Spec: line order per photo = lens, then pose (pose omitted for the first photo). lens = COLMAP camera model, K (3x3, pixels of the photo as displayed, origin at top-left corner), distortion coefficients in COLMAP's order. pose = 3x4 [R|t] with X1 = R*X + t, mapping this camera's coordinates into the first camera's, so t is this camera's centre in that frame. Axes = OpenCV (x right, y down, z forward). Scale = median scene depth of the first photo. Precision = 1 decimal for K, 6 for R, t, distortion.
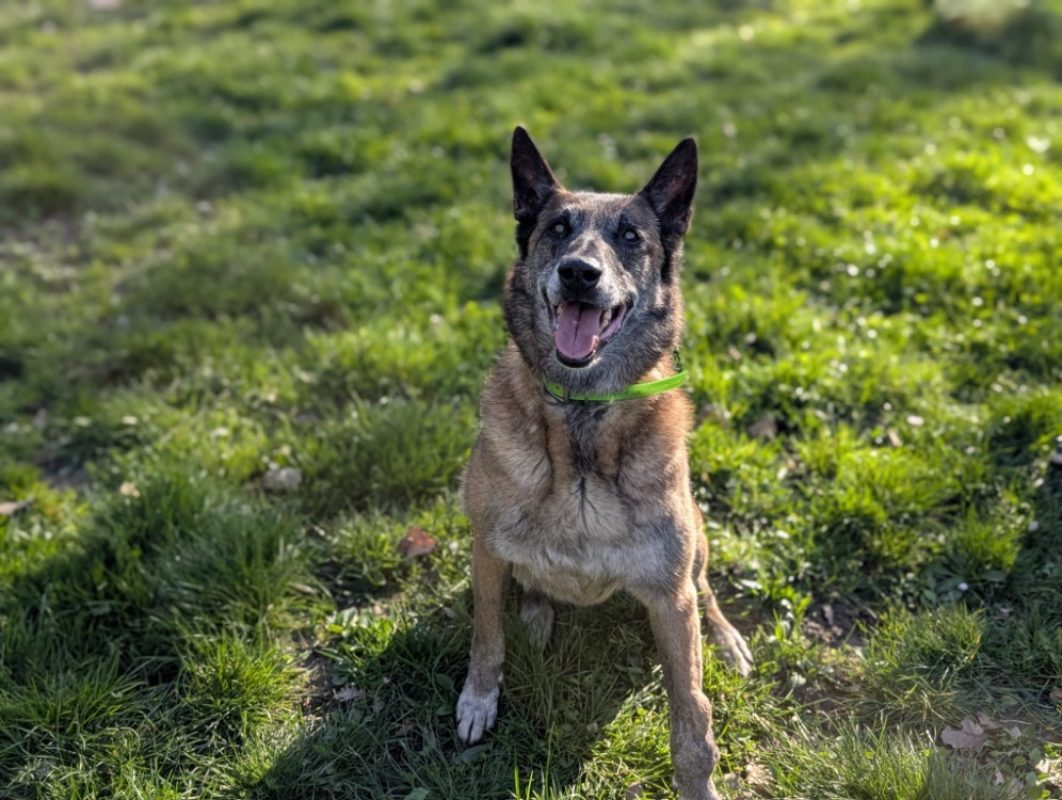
lens RADIAL K [[1175.5, 0, 548.1], [0, 1175.5, 369.6], [0, 0, 1]] dist [-0.008450, 0.000000]
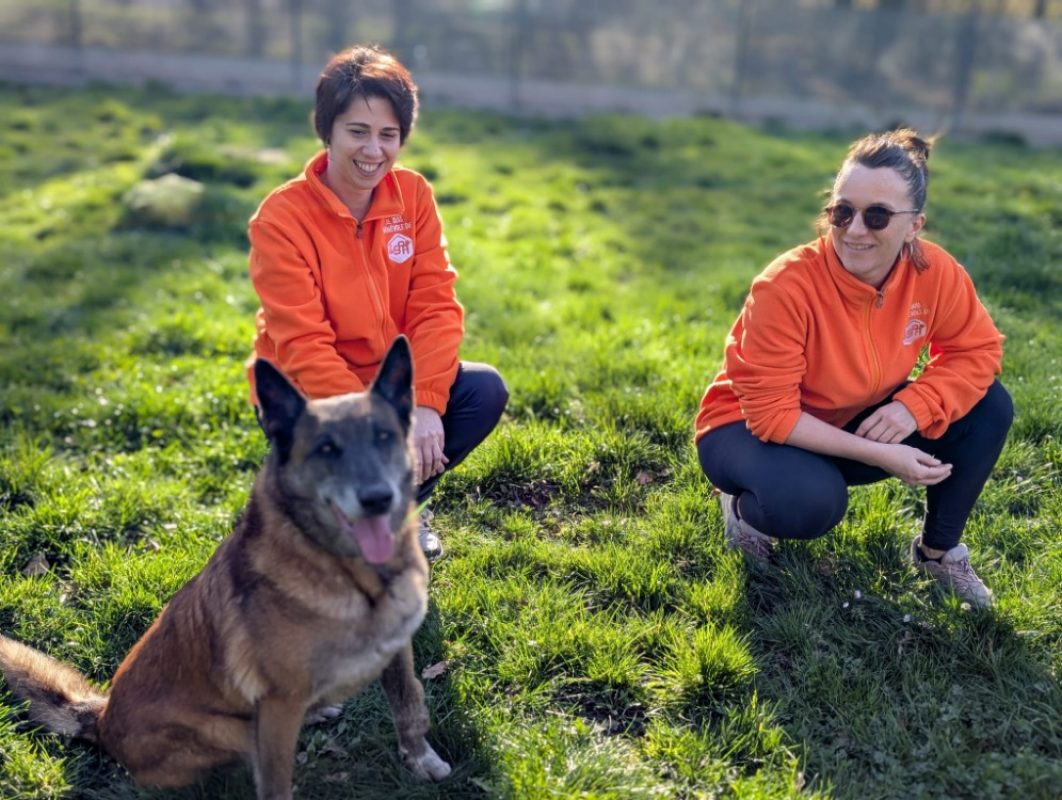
lens RADIAL K [[1175.5, 0, 533.9], [0, 1175.5, 408.4], [0, 0, 1]] dist [-0.008450, 0.000000]
pose [[0.806613, -0.178943, 0.563342, -0.029654], [0.251299, 0.966467, -0.052826, 0.076547], [-0.534999, 0.184178, 0.824533, -0.161675]]
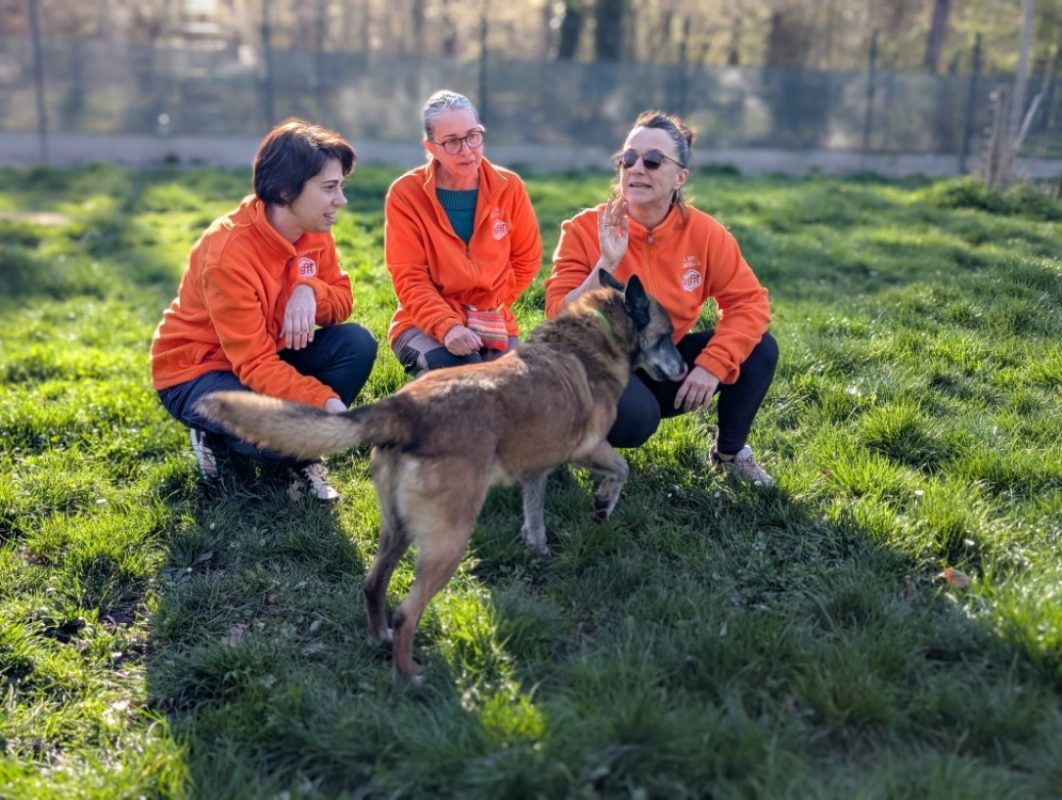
lens RADIAL K [[1175.5, 0, 534.0], [0, 1175.5, 399.3], [0, 0, 1]] dist [-0.008450, 0.000000]
pose [[0.651662, -0.214123, 0.727659, -0.292737], [0.356247, 0.933336, -0.044395, 0.158120], [-0.669644, 0.288157, 0.684501, -0.260242]]
